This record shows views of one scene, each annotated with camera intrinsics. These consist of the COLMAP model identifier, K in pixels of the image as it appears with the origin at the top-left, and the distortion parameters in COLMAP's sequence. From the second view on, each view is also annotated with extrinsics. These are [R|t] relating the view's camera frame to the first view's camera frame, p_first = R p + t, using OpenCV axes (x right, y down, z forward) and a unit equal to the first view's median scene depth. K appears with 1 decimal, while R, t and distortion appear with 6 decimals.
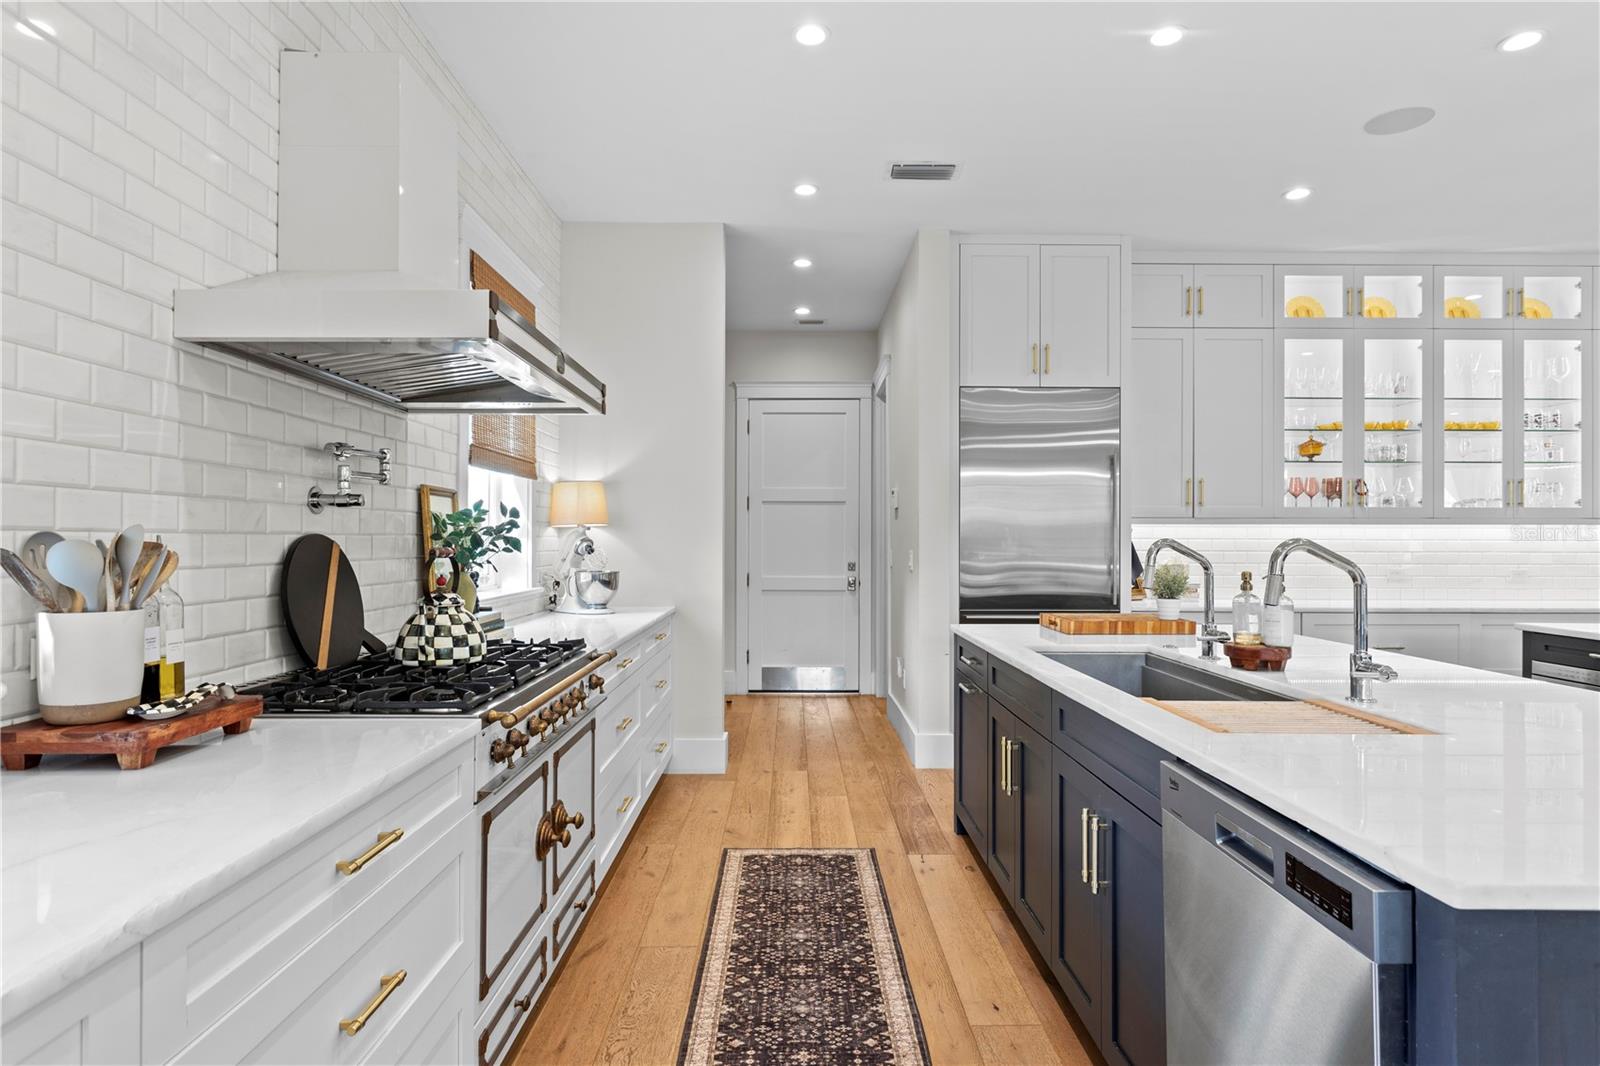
lens RADIAL K [[874.0, 0, 806.4], [0, 874.0, 535.3], [0, 0, 1]] dist [0.000940, 0.000014]
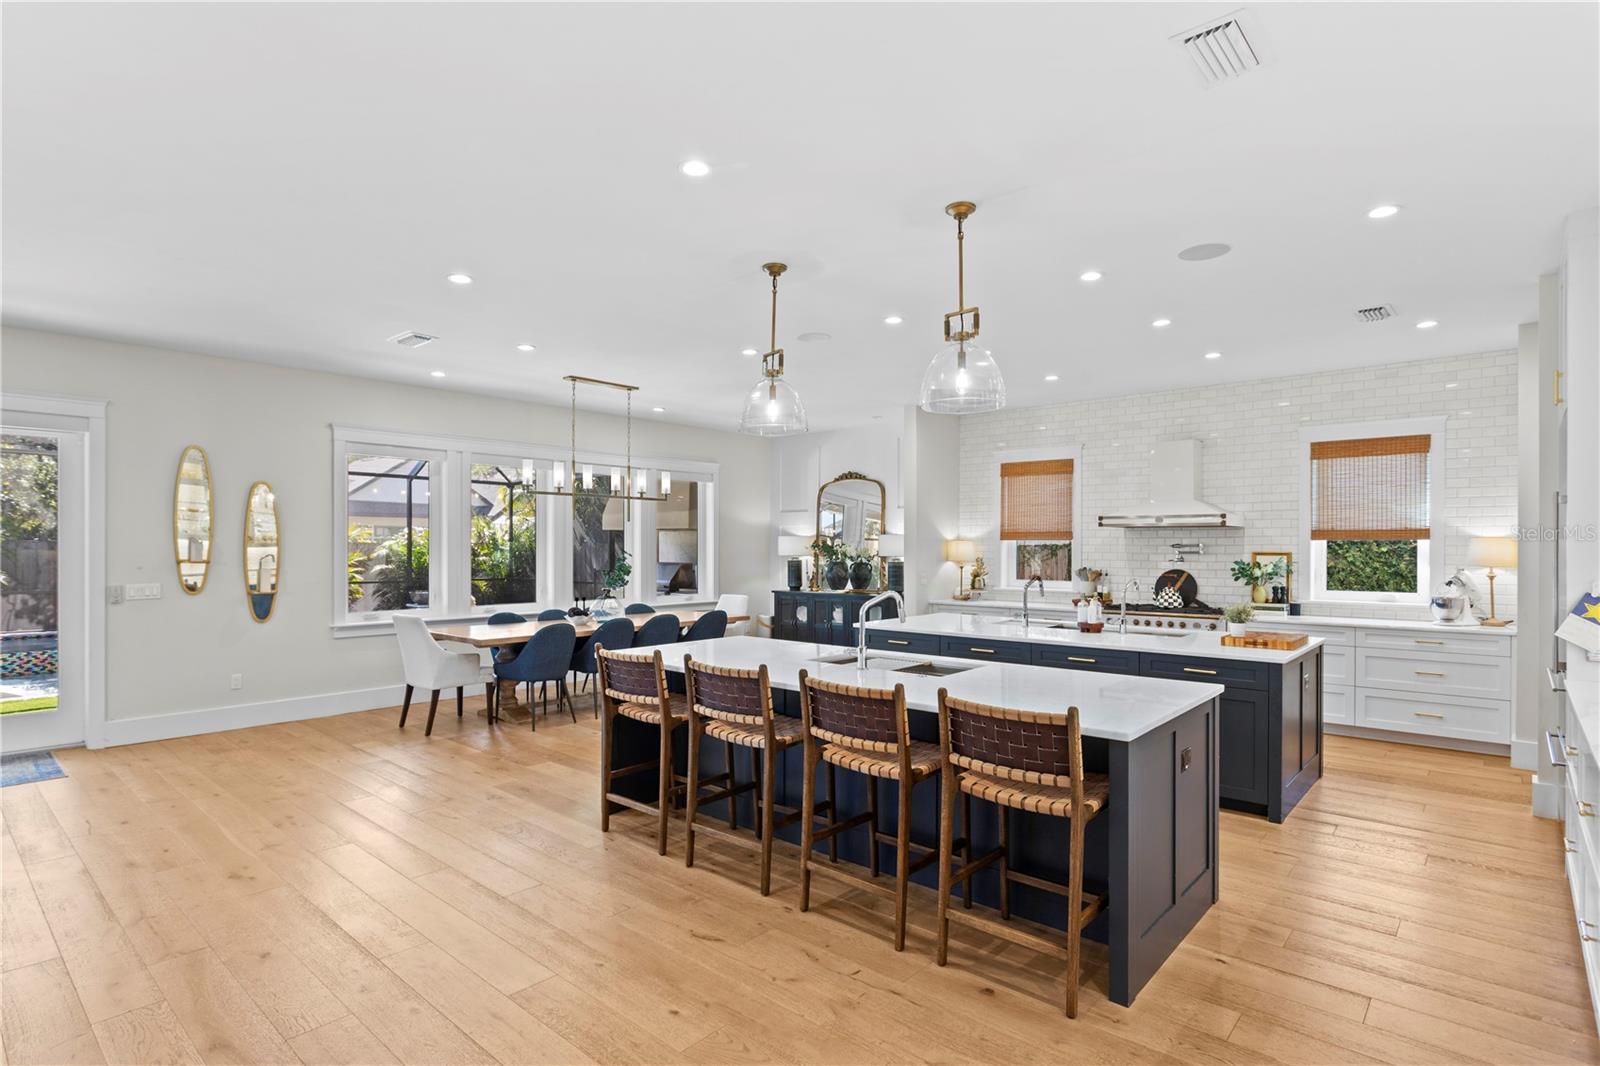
lens RADIAL K [[818.7, 0, 798.5], [0, 818.7, 548.5], [0, 0, 1]] dist [-0.005838, 0.004573]
pose [[-0.674309, -0.000727, -0.738449, 3.064582], [0.001569, 0.999996, -0.002418, -0.083688], [0.738447, -0.002789, -0.674305, 2.175961]]
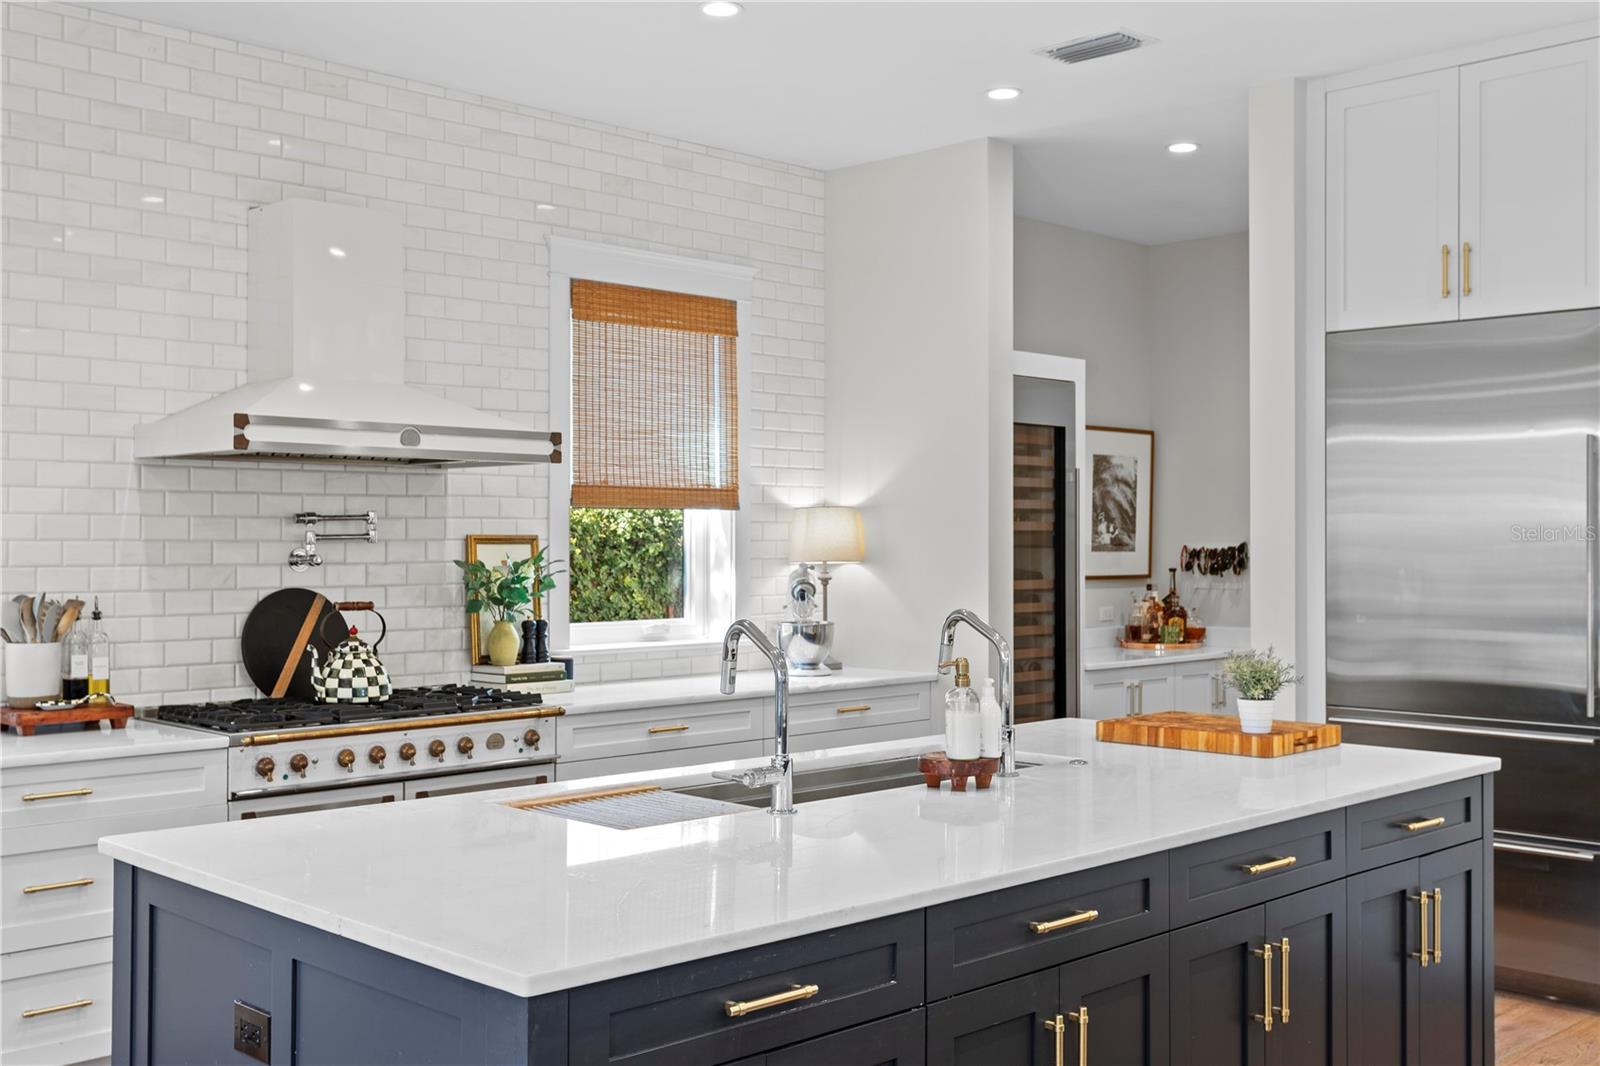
lens RADIAL K [[1663.7, 0, 803.6], [0, 1663.7, 535.2], [0, 0, 1]] dist [0.002142, 0.000000]
pose [[0.694910, -0.003395, -0.719088, 1.634767], [0.004955, 0.999988, 0.000068, -0.073239], [0.719079, -0.003610, 0.694919, -0.101708]]
